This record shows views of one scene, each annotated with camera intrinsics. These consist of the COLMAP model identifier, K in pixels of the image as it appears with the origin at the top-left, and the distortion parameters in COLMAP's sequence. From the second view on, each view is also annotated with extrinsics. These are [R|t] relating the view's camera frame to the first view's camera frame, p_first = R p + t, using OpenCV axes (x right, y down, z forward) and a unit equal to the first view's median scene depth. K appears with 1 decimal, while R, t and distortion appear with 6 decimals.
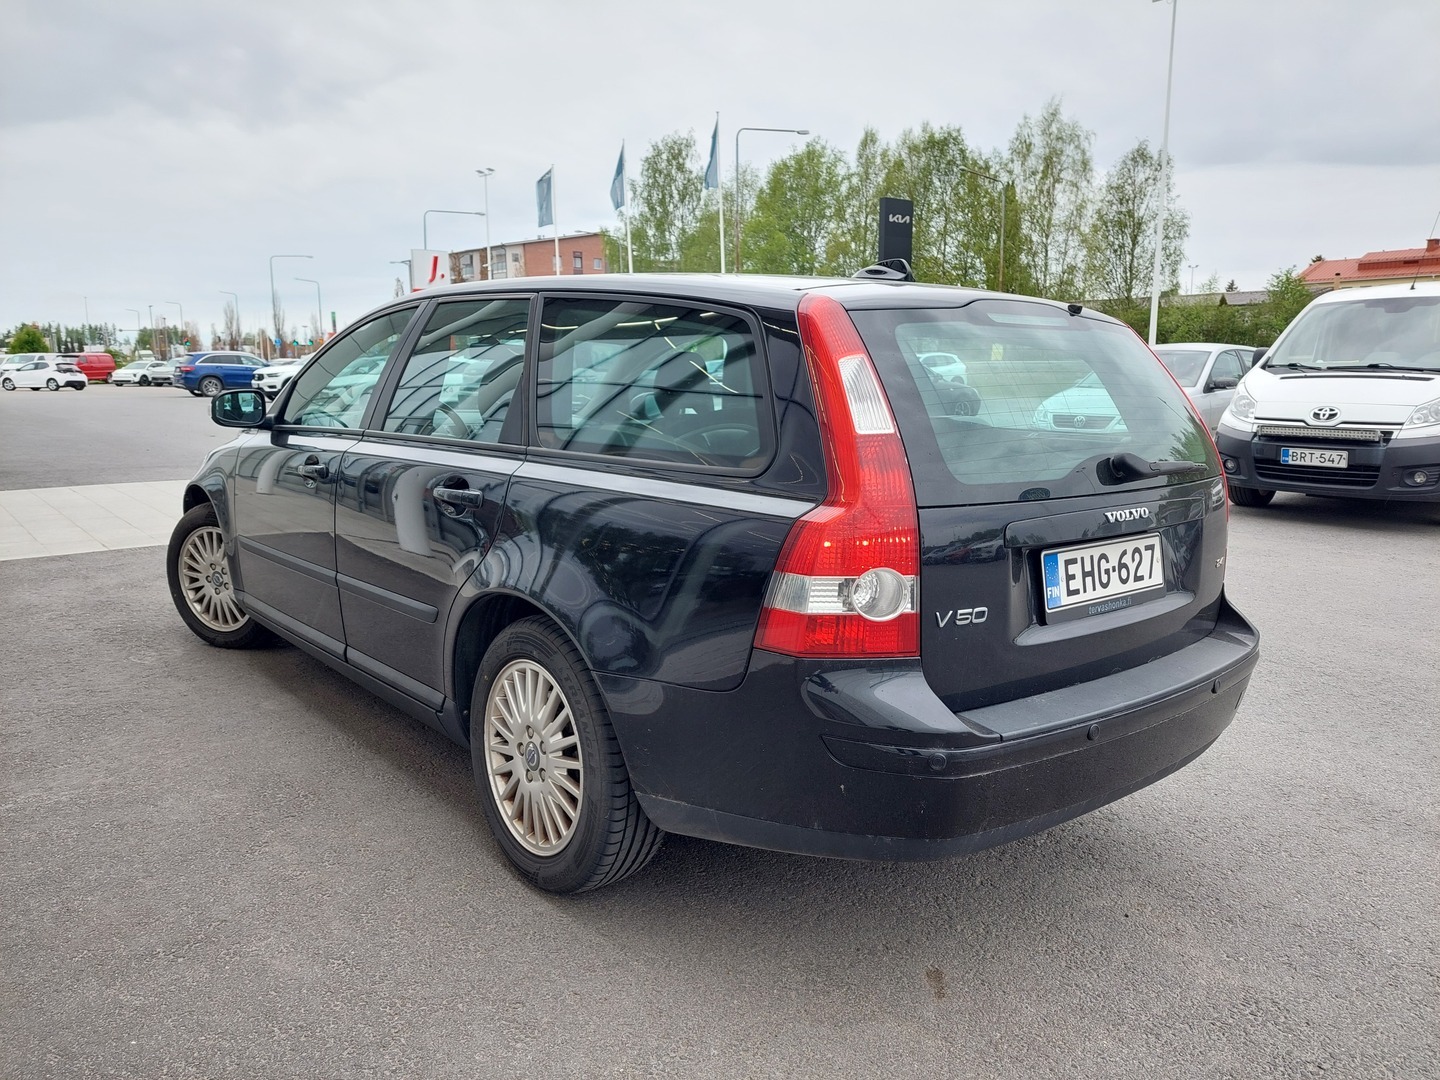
lens RADIAL K [[1061.8, 0, 719.2], [0, 1061.8, 445.6], [0, 0, 1]] dist [0.106152, -0.098962]
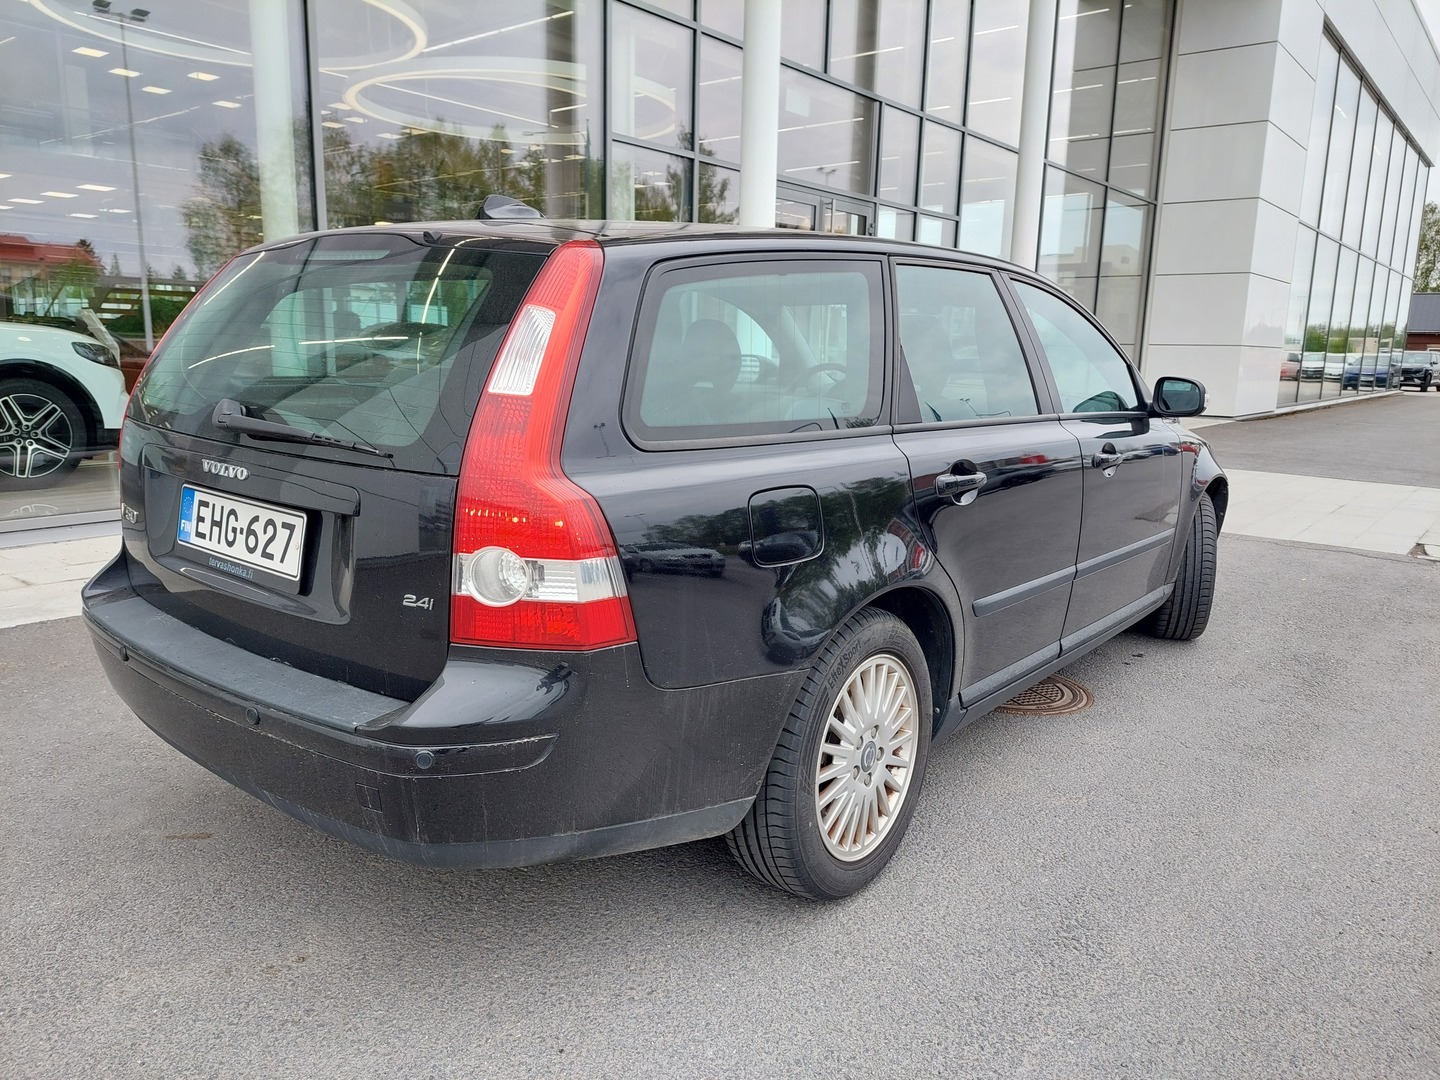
lens RADIAL K [[1116.5, 0, 719.7], [0, 1116.5, 466.7], [0, 0, 1]] dist [0.010962, -0.001708]
pose [[0.206979, 0.120543, -0.970891, 1.368786], [-0.115647, 0.988437, 0.098067, -0.077260], [0.971486, 0.091983, 0.218527, 1.195217]]
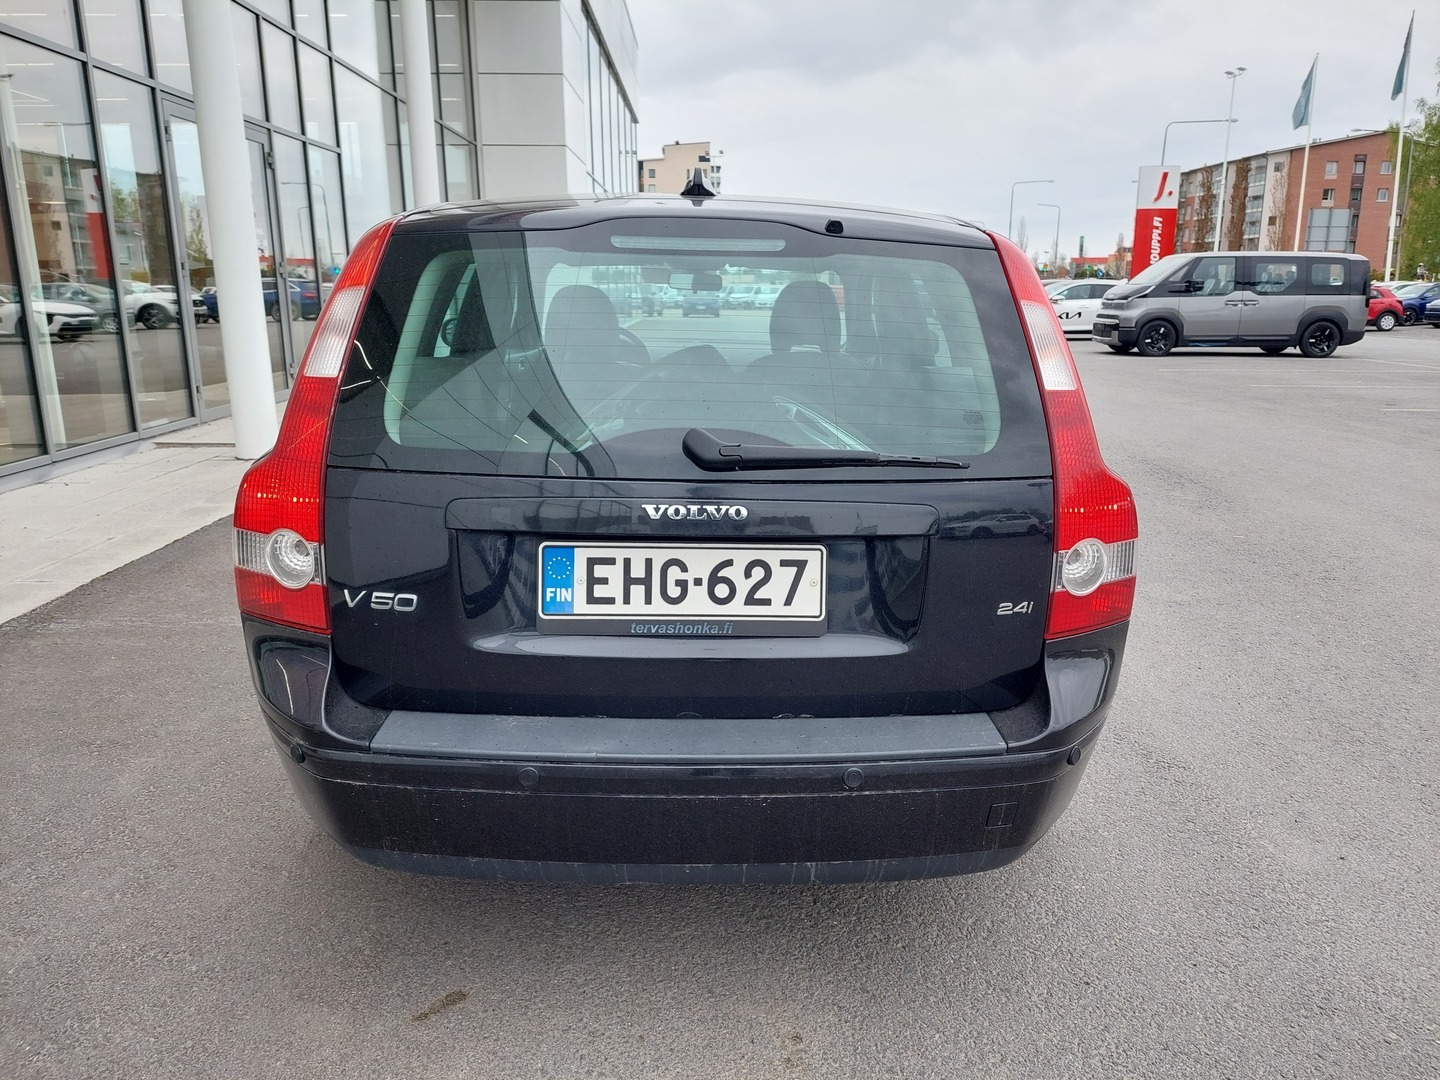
lens RADIAL K [[1061.8, 0, 719.2], [0, 1061.8, 445.6], [0, 0, 1]] dist [0.106152, -0.098962]
pose [[0.796578, 0.099732, -0.596253, 0.822683], [-0.058296, 0.994374, 0.088442, -0.046921], [0.601719, -0.035692, 0.797910, 0.426394]]
